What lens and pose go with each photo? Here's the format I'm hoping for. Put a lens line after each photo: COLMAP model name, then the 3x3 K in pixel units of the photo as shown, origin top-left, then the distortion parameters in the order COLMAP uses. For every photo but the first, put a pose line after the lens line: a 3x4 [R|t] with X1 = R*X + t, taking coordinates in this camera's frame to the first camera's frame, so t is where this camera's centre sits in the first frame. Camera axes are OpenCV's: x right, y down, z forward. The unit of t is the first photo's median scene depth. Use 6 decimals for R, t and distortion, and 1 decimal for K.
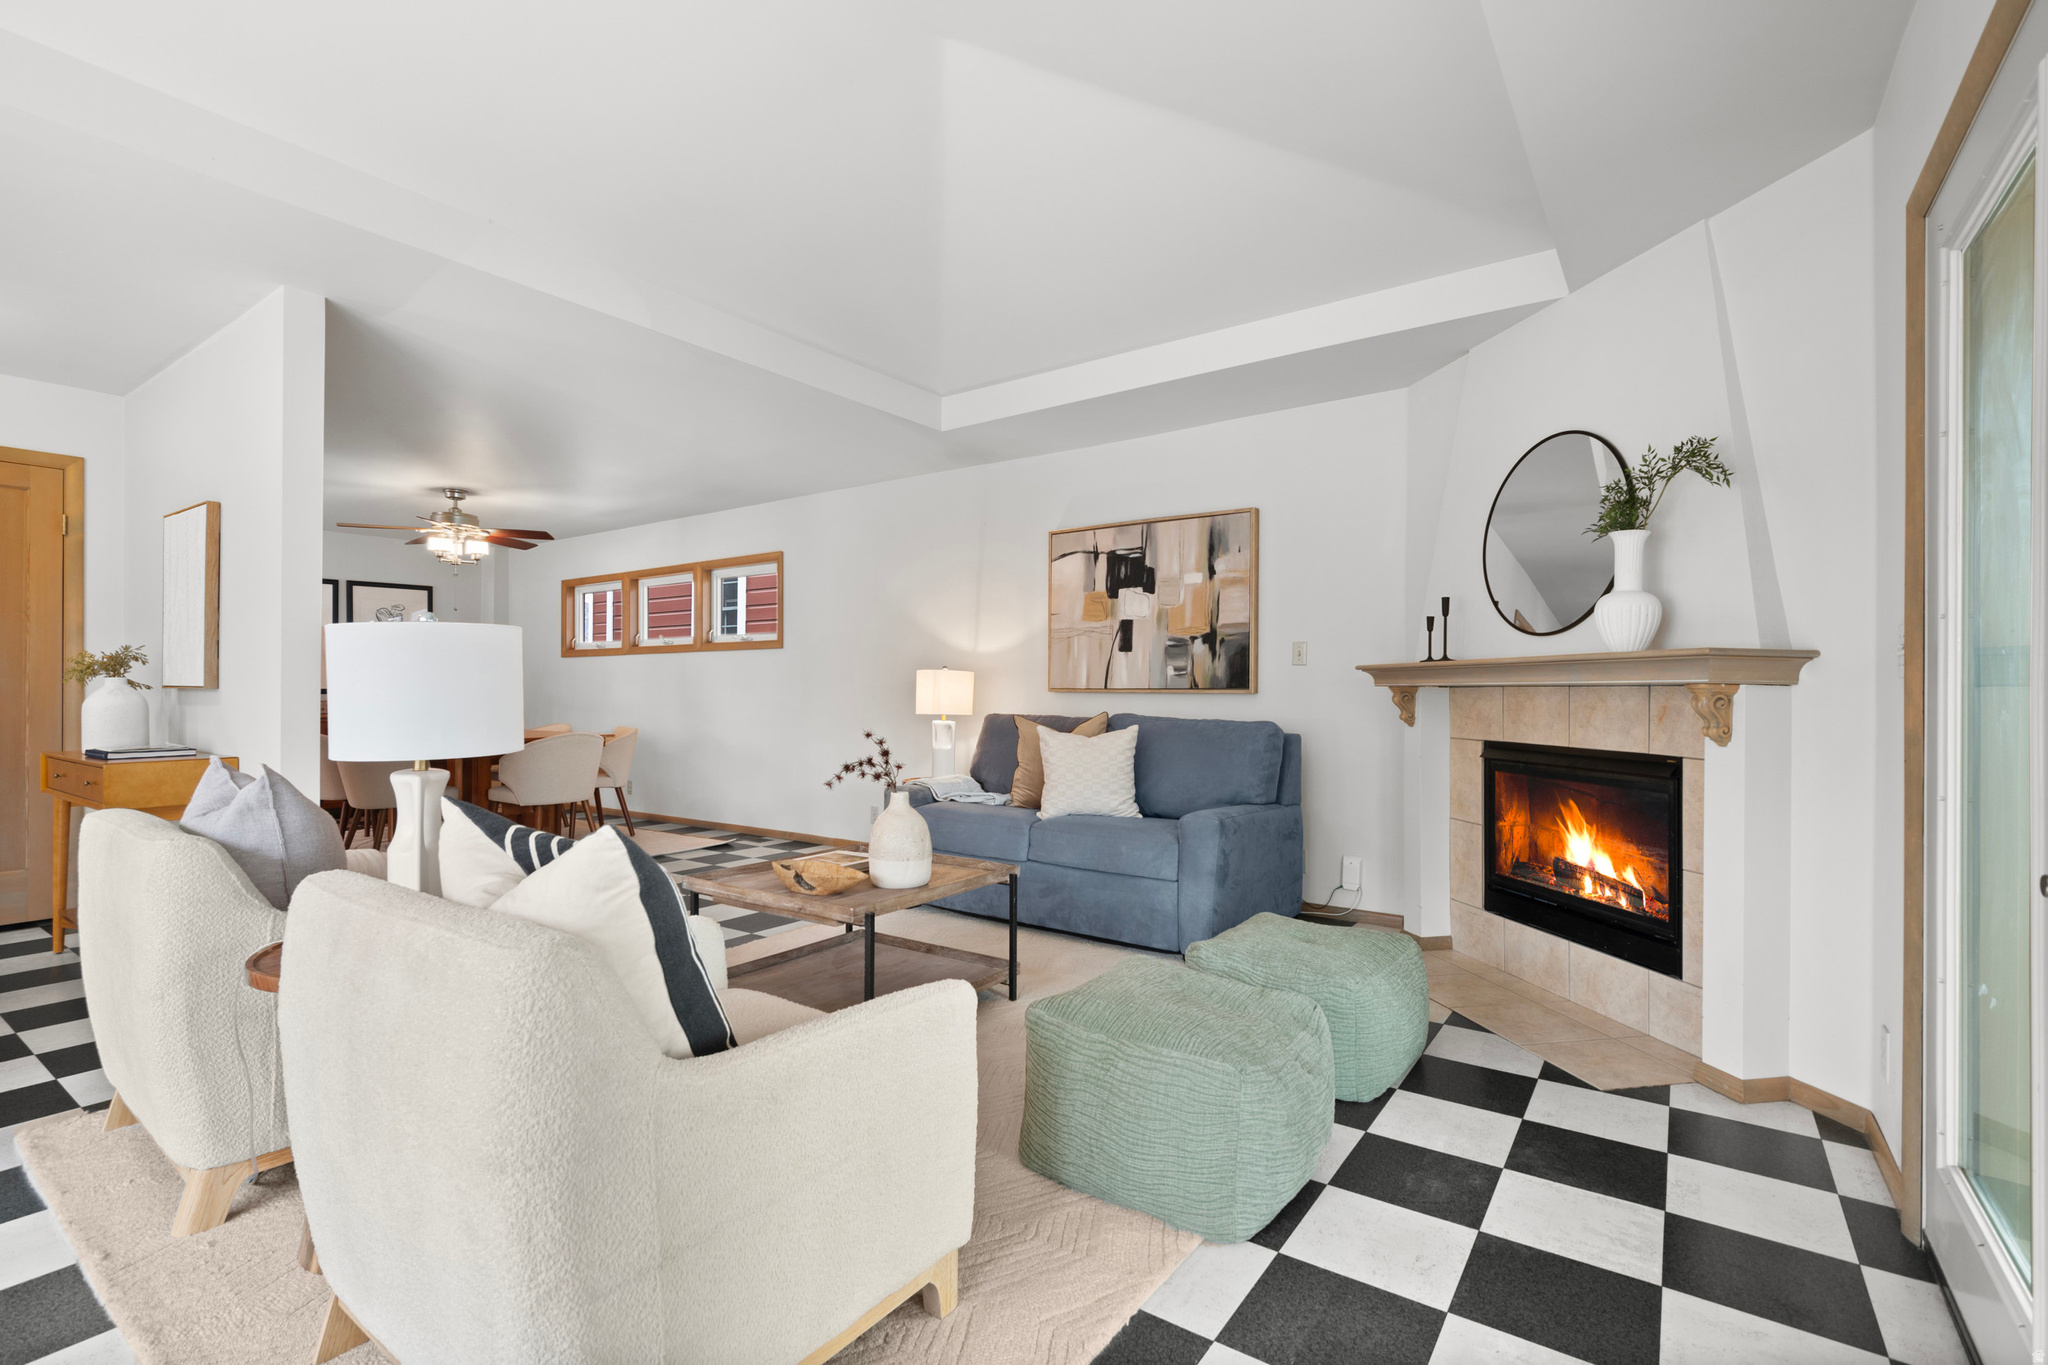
lens RADIAL K [[927.7, 0, 1010.1], [0, 927.7, 684.5], [0, 0, 1]] dist [0.007857, -0.005442]
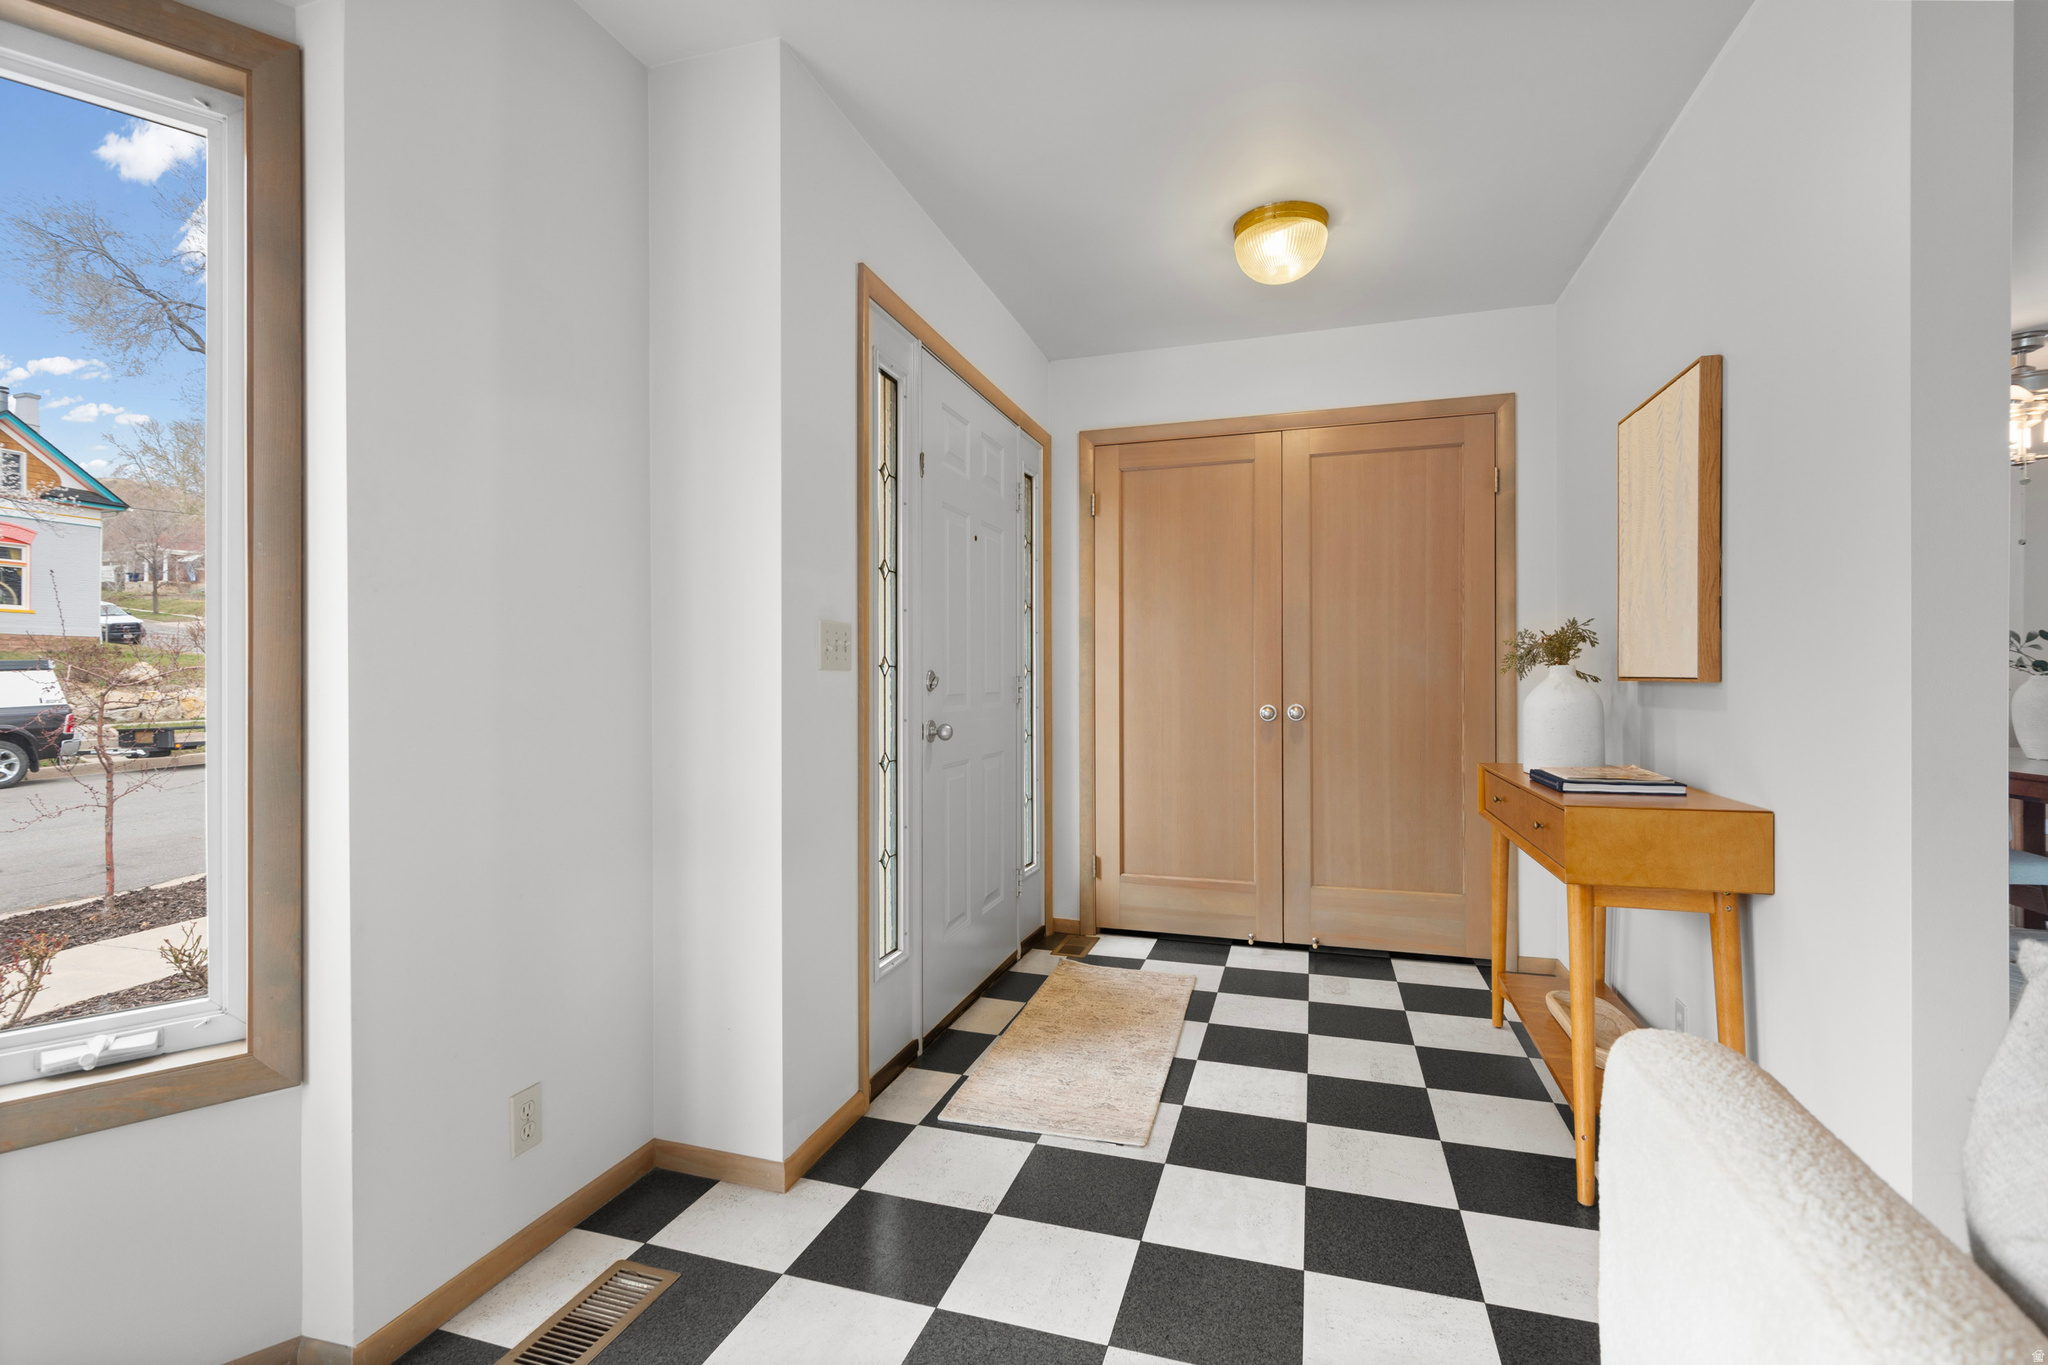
lens RADIAL K [[927.7, 0, 1023.5], [0, 927.7, 676.2], [0, 0, 1]] dist [0.007857, -0.005442]
pose [[0.314822, -0.005113, -0.949137, -0.346190], [0.007207, 0.999970, -0.002996, -0.000327], [0.949123, -0.005898, 0.314849, 0.322532]]
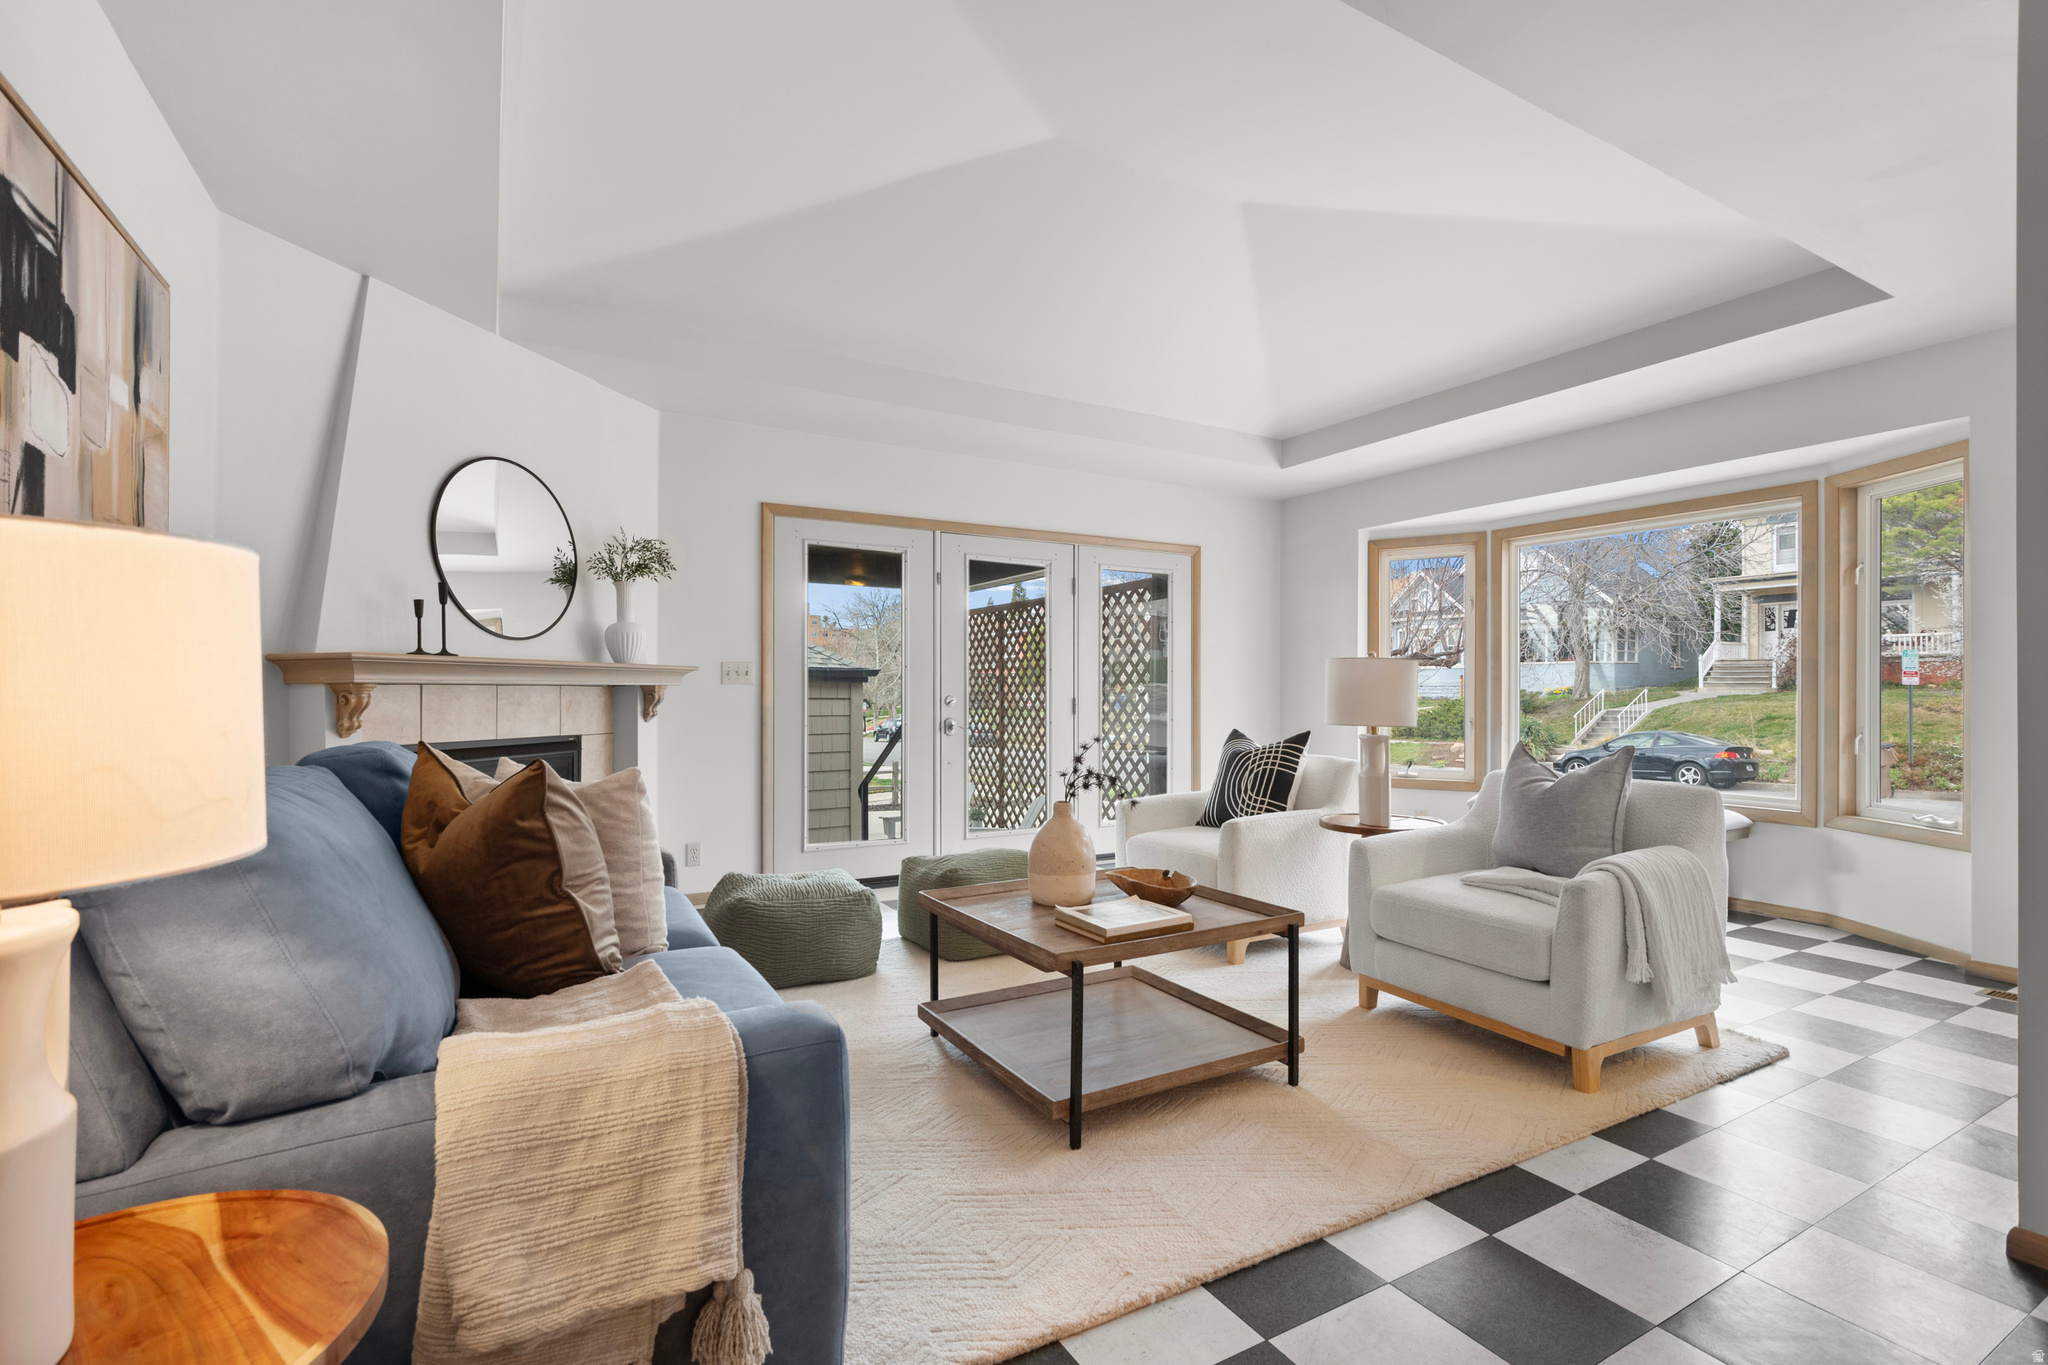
lens RADIAL K [[927.7, 0, 1022.2], [0, 927.7, 684.0], [0, 0, 1]] dist [0.007857, -0.005442]
pose [[-0.914770, -0.001919, 0.403970, -0.300875], [-0.008278, 0.999868, -0.013994, 0.007458], [-0.403889, -0.016145, -0.914665, 1.223412]]
